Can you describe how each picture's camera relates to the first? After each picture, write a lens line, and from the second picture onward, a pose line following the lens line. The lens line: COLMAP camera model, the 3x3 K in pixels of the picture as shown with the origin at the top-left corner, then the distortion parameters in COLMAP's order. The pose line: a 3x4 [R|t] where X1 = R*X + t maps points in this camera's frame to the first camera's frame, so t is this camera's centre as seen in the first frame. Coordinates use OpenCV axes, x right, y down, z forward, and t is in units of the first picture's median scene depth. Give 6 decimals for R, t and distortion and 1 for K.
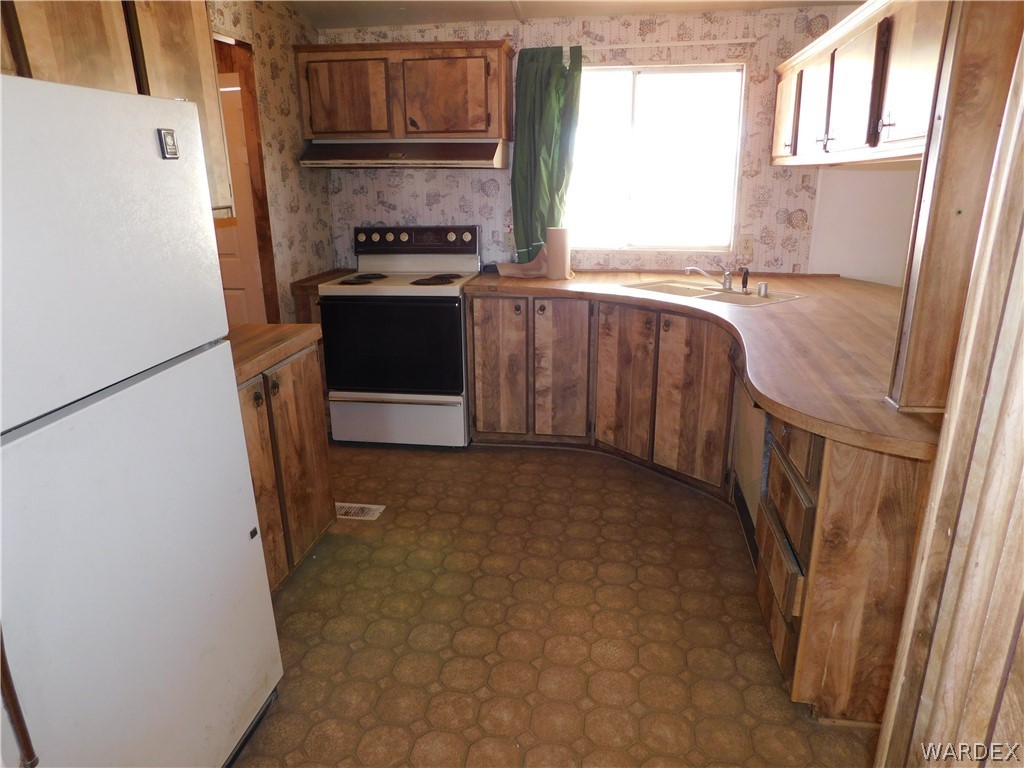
lens RADIAL K [[667.1, 0, 512.1], [0, 667.1, 388.7], [0, 0, 1]] dist [-0.055133, 0.017784]
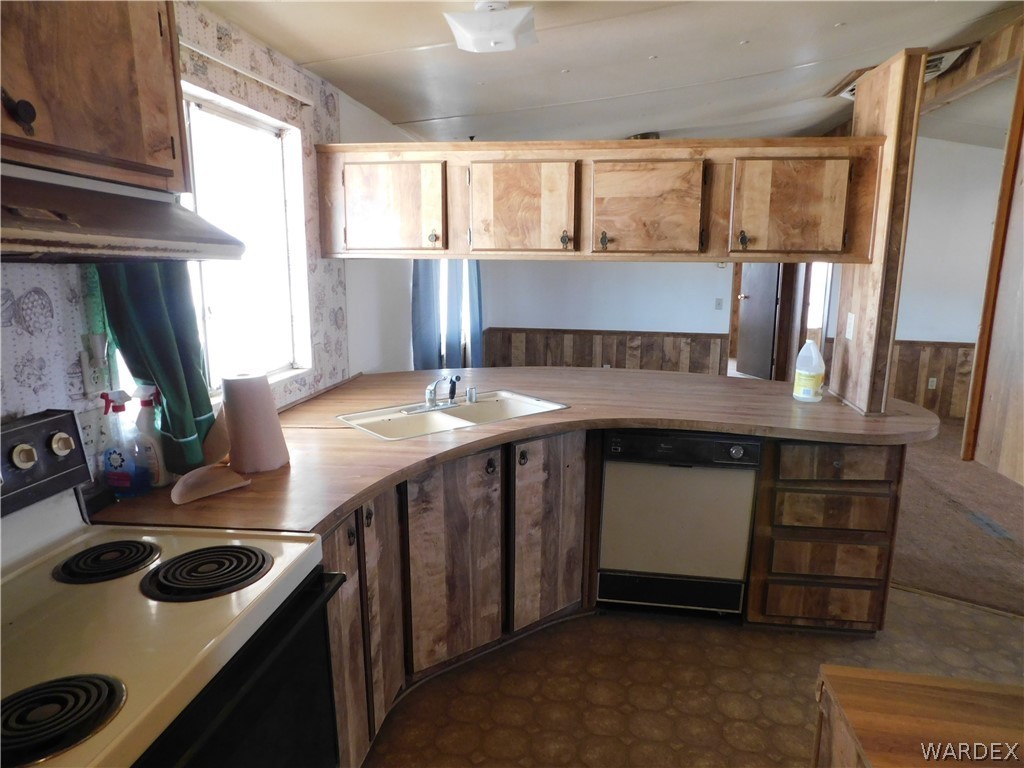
lens RADIAL K [[667.1, 0, 509.8], [0, 667.1, 389.4], [0, 0, 1]] dist [-0.055133, 0.017784]
pose [[-0.009085, -0.182393, 0.983184, -0.478327], [0.299343, 0.937639, 0.176710, -0.282318], [-0.954102, 0.295915, 0.046080, 0.848008]]
